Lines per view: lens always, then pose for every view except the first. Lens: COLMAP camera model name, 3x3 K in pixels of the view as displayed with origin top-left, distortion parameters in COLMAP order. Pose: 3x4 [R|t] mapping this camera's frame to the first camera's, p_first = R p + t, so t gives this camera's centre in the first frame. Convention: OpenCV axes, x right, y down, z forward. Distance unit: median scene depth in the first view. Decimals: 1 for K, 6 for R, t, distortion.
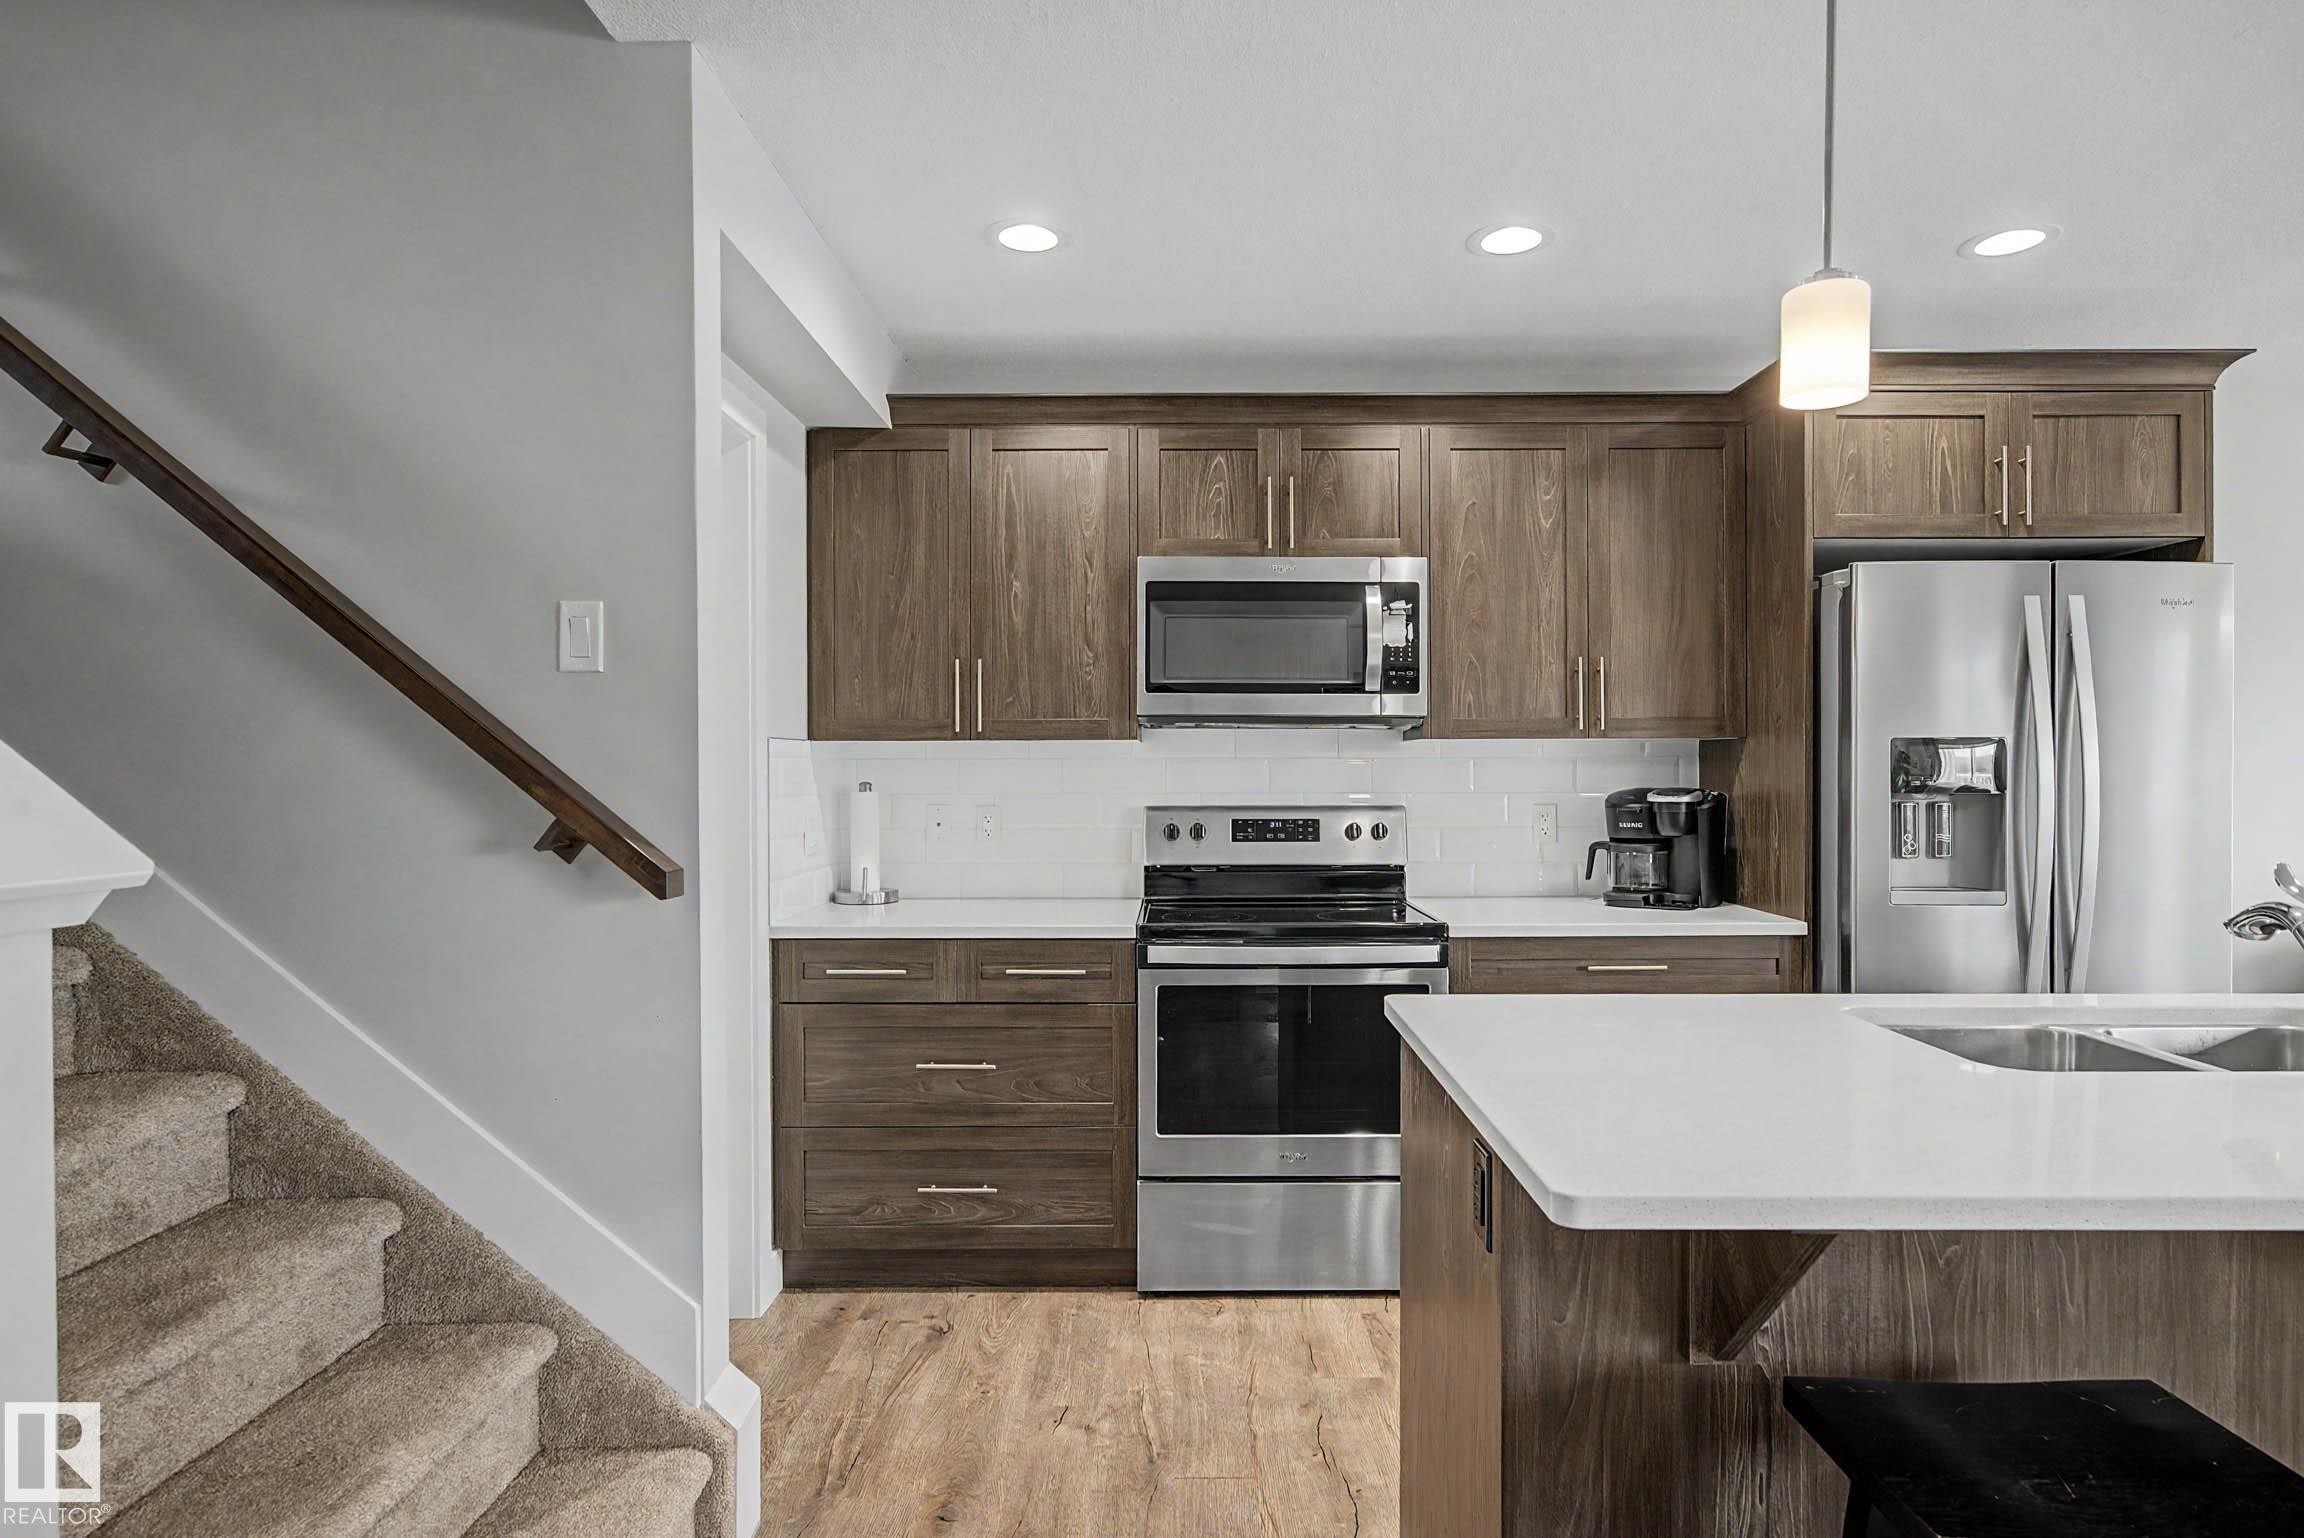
lens RADIAL K [[1163.4, 0, 1160.2], [0, 1163.4, 776.4], [0, 0, 1]] dist [-0.008381, 0.004428]
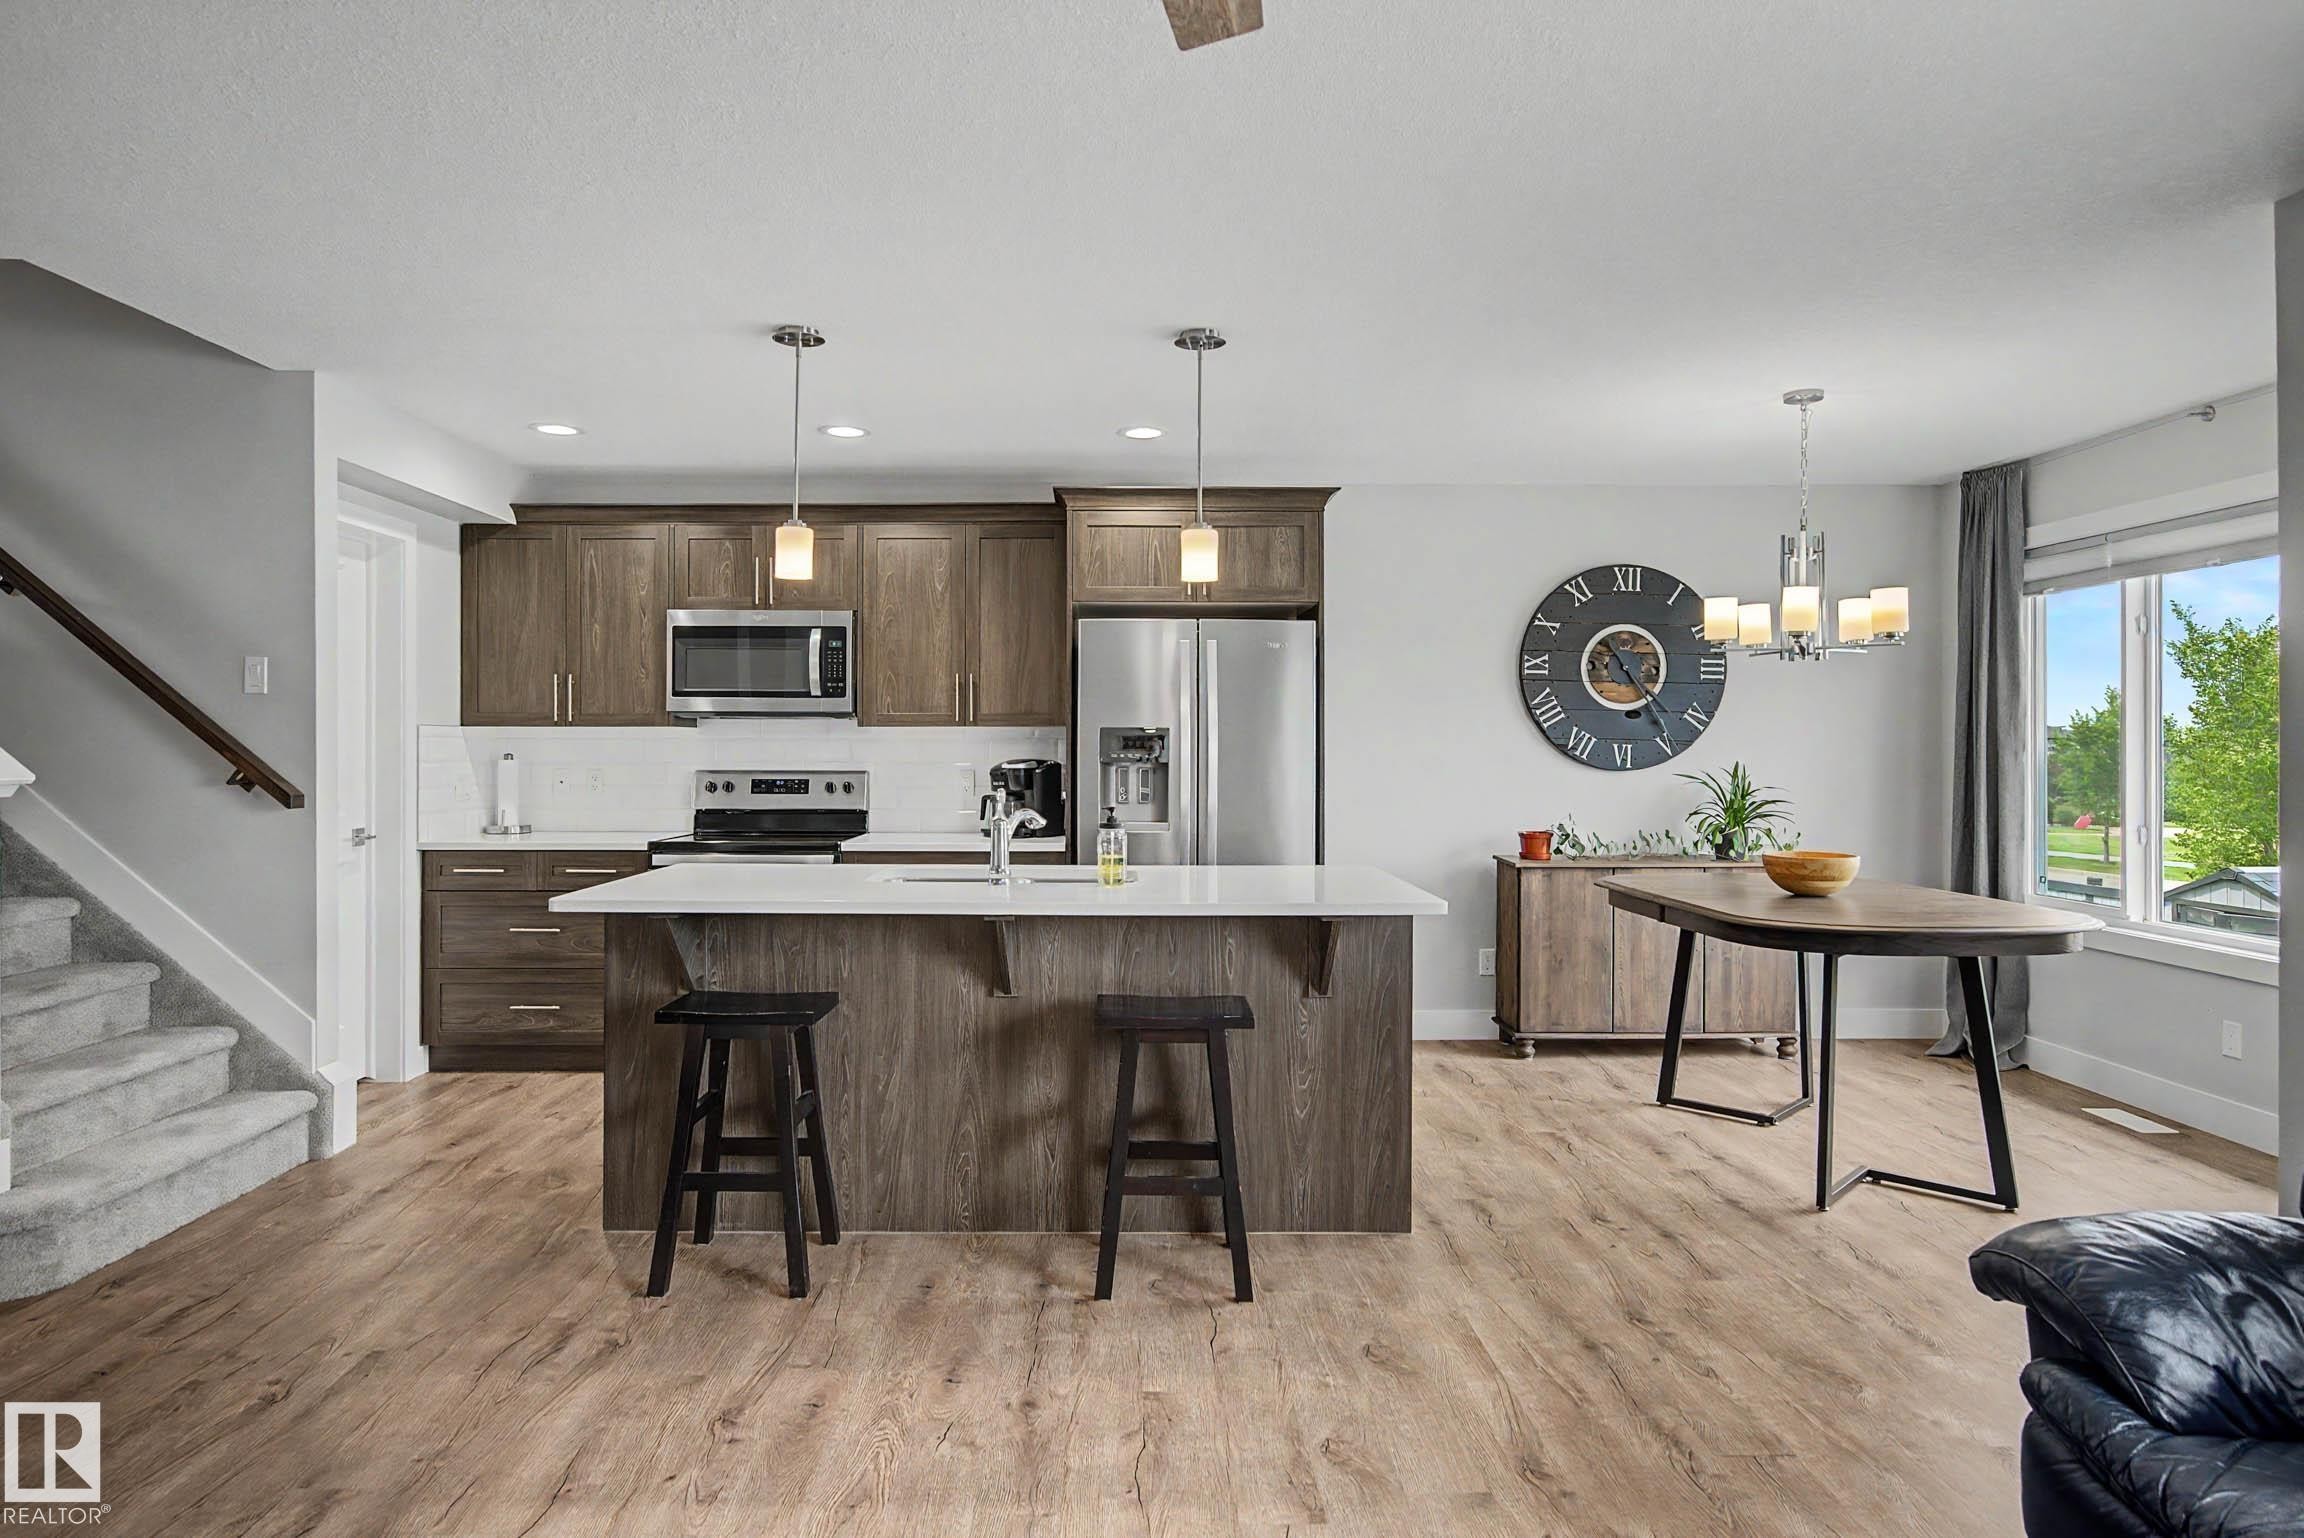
lens RADIAL K [[1271.4, 0, 1130.1], [0, 1271.4, 751.0], [0, 0, 1]] dist [0.003858, 0.001104]
pose [[0.999979, 0.002874, -0.005857, 0.613942], [-0.002897, 0.999988, -0.003915, 0.005854], [0.005845, 0.003932, 0.999975, -0.706032]]
